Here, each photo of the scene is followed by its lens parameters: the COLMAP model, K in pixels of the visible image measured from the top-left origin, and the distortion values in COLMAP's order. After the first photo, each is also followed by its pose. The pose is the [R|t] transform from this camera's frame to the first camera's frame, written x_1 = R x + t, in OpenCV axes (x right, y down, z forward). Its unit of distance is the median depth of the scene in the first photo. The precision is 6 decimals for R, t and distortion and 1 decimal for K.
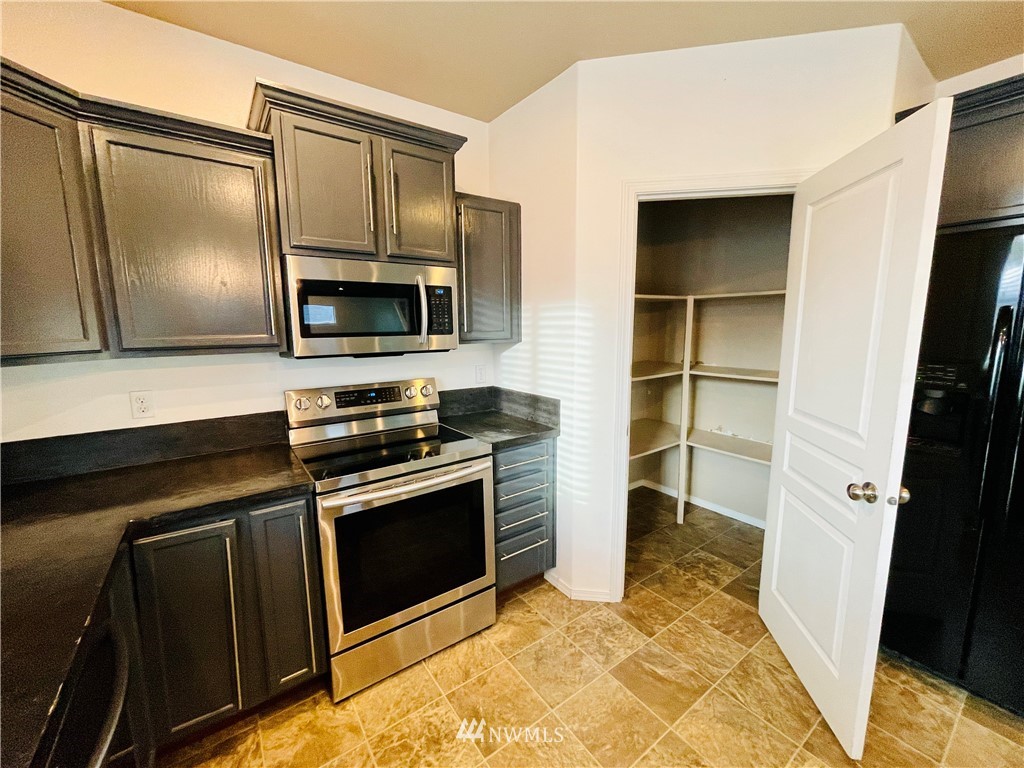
lens RADIAL K [[413.8, 0, 523.5], [0, 413.8, 381.1], [0, 0, 1]] dist [-0.003290, 0.000853]
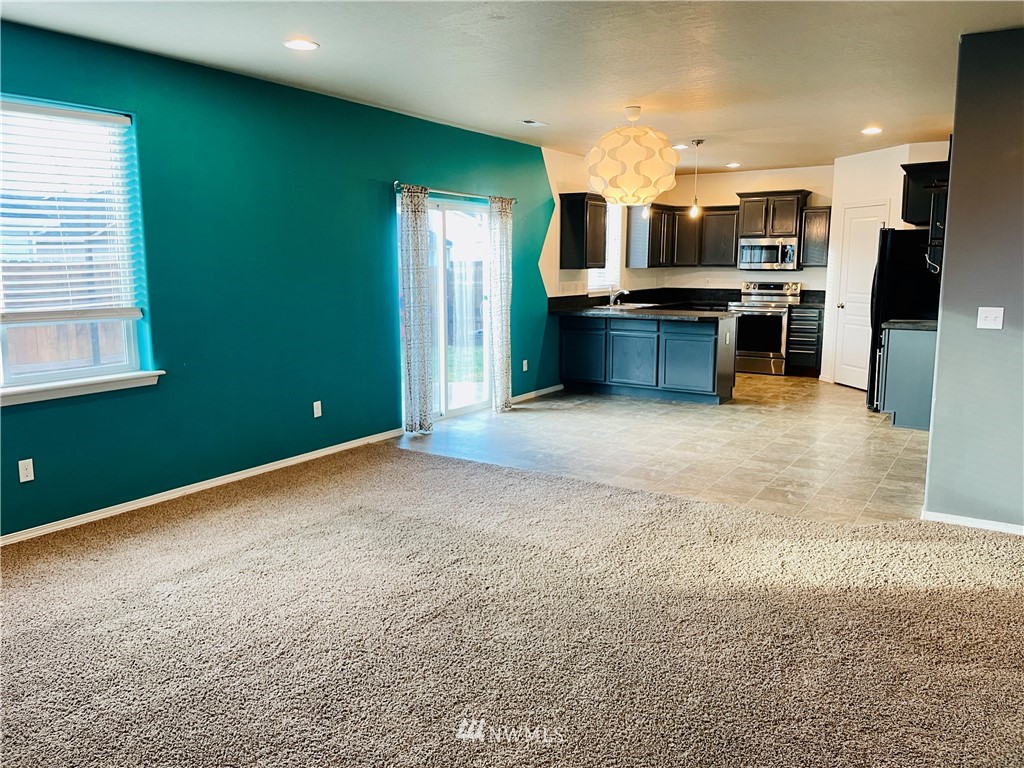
lens RADIAL K [[773.8, 0, 514.5], [0, 773.8, 371.9], [0, 0, 1]] dist [0.069533, -0.089172]
pose [[0.363337, 0.143280, -0.920574, 4.287910], [-0.134961, 0.985775, 0.100161, 0.342685], [0.921831, 0.087850, 0.377506, -2.699170]]
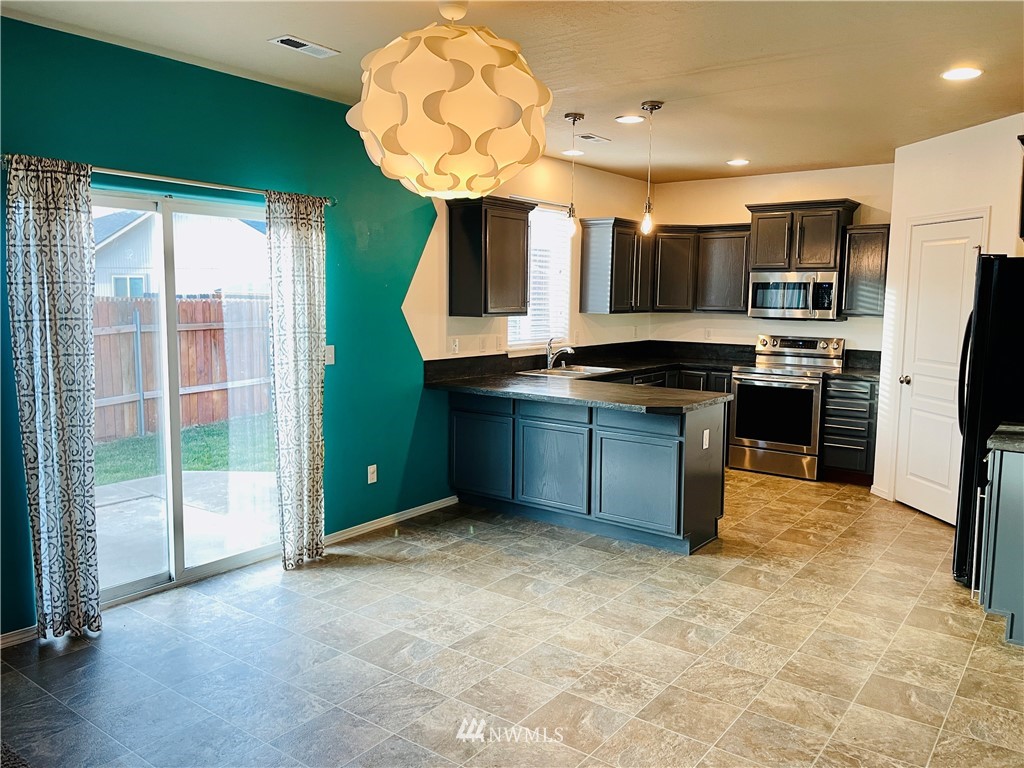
lens RADIAL K [[773.8, 0, 517.9], [0, 773.8, 372.3], [0, 0, 1]] dist [0.069533, -0.089172]
pose [[0.299159, 0.110776, -0.947751, 2.863908], [-0.149078, 0.986468, 0.068245, 0.127759], [0.942486, 0.120873, 0.311625, -1.344314]]
